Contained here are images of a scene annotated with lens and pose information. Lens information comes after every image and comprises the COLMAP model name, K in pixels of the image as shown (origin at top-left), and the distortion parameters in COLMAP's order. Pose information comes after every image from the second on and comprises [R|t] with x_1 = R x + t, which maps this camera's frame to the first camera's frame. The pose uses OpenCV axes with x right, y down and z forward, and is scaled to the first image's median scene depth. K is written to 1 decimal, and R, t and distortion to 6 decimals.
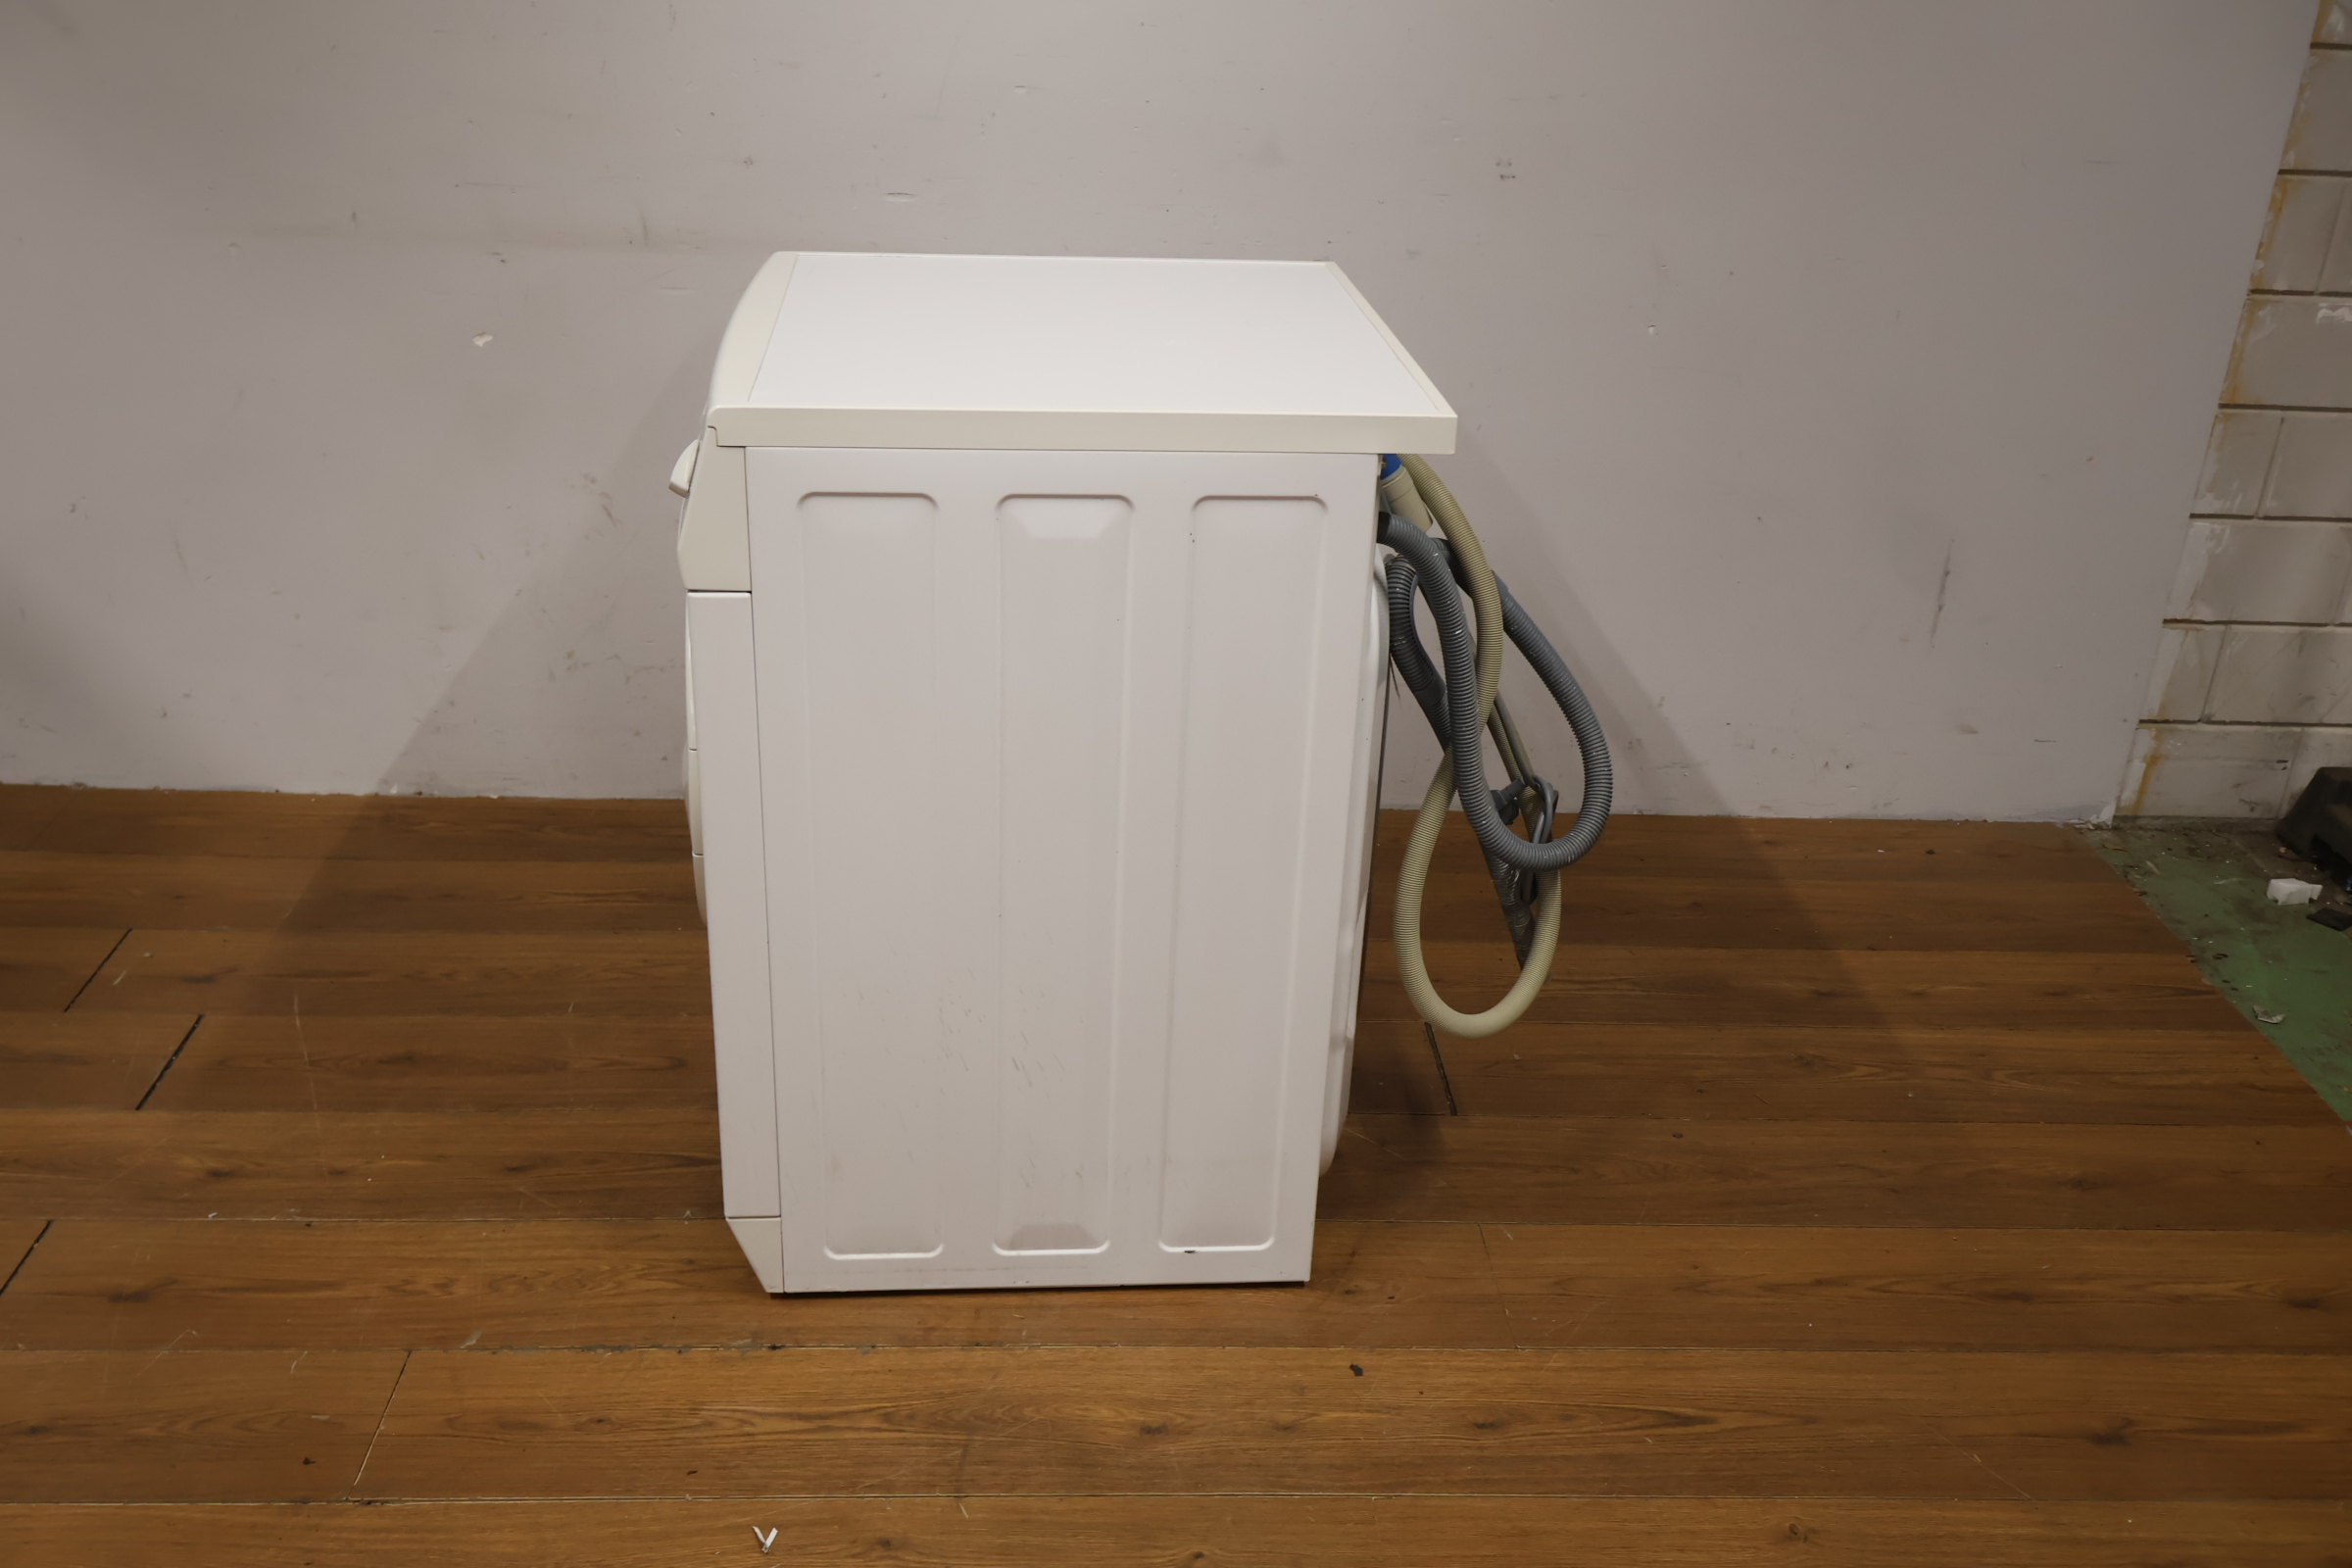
lens RADIAL K [[2185.8, 0, 1177.4], [0, 2185.8, 786.6], [0, 0, 1]] dist [0.005750, 0.015852]
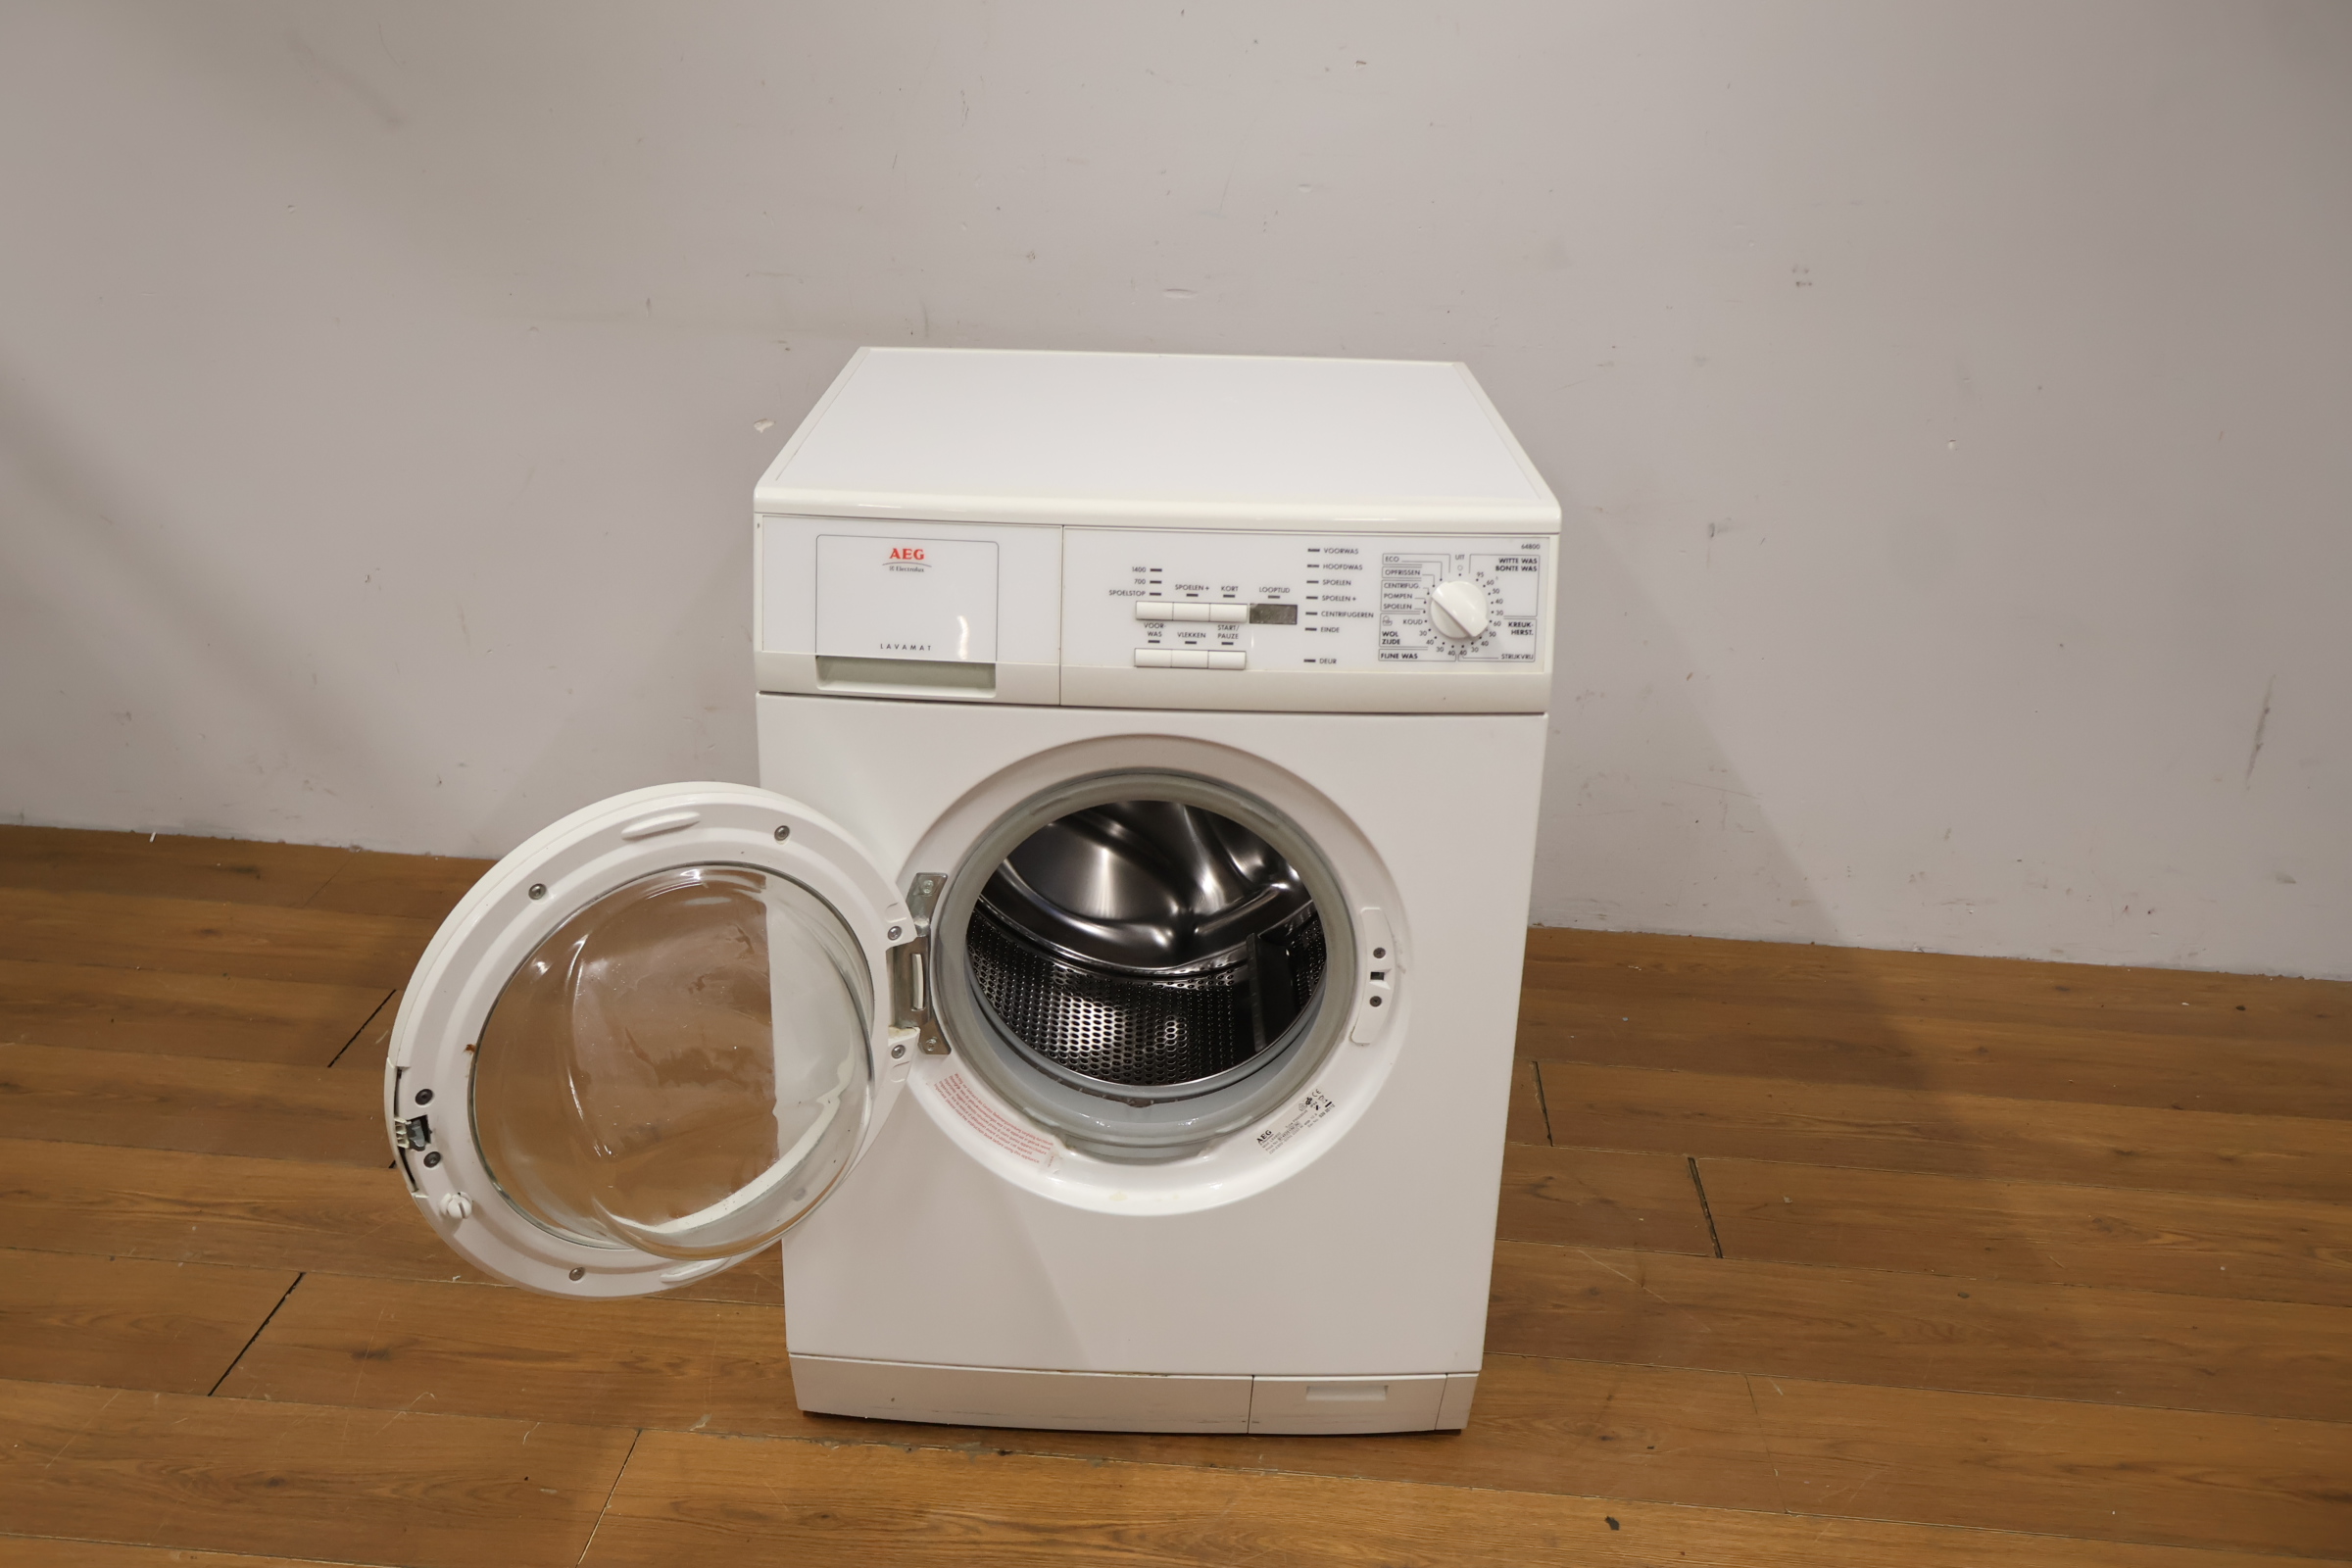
lens RADIAL K [[2183.5, 0, 1175.8], [0, 2183.5, 796.2], [0, 0, 1]] dist [0.007448, 0.014546]
pose [[0.993530, 0.041667, -0.105655, -0.015063], [-0.046940, 0.997747, -0.047924, 0.007347], [0.103420, 0.052573, 0.993247, 0.025954]]
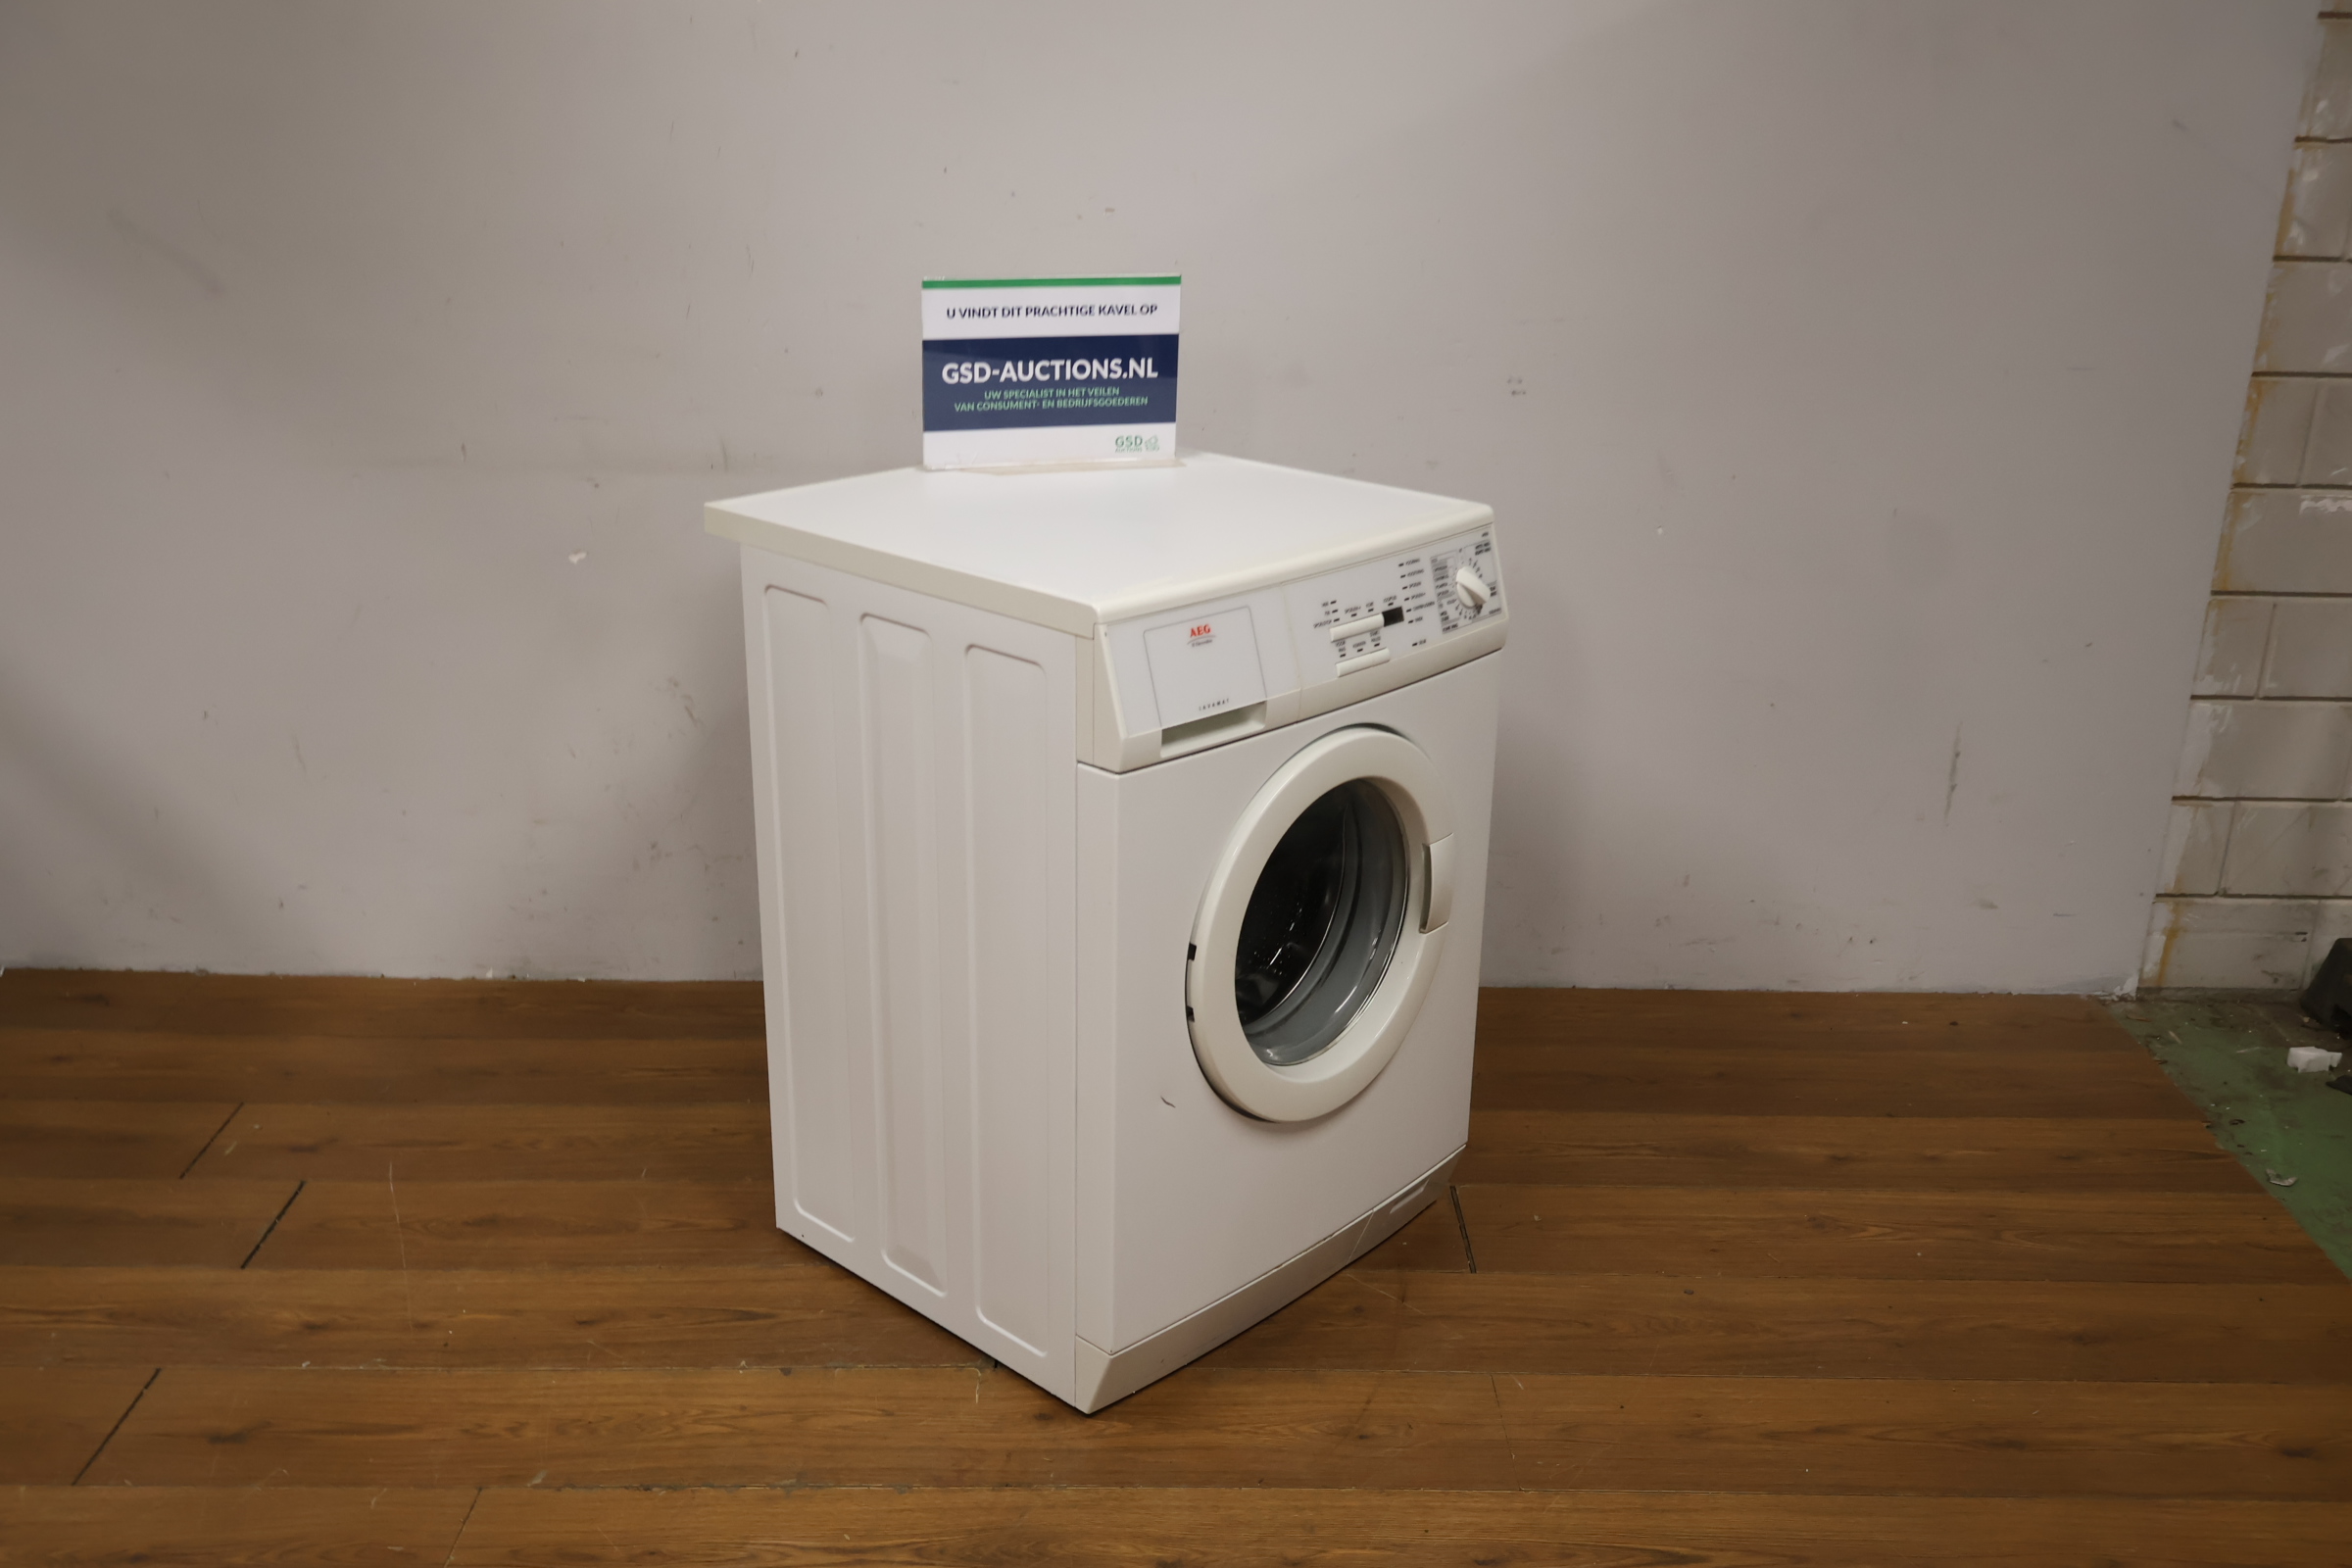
lens RADIAL K [[2190.7, 0, 1193.6], [0, 2190.7, 786.9], [0, 0, 1]] dist [0.009060, 0.008389]
pose [[0.998911, -0.011670, -0.045165, 0.041860], [0.007525, 0.995834, -0.090879, 0.012638], [0.046037, 0.090440, 0.994837, -0.070049]]
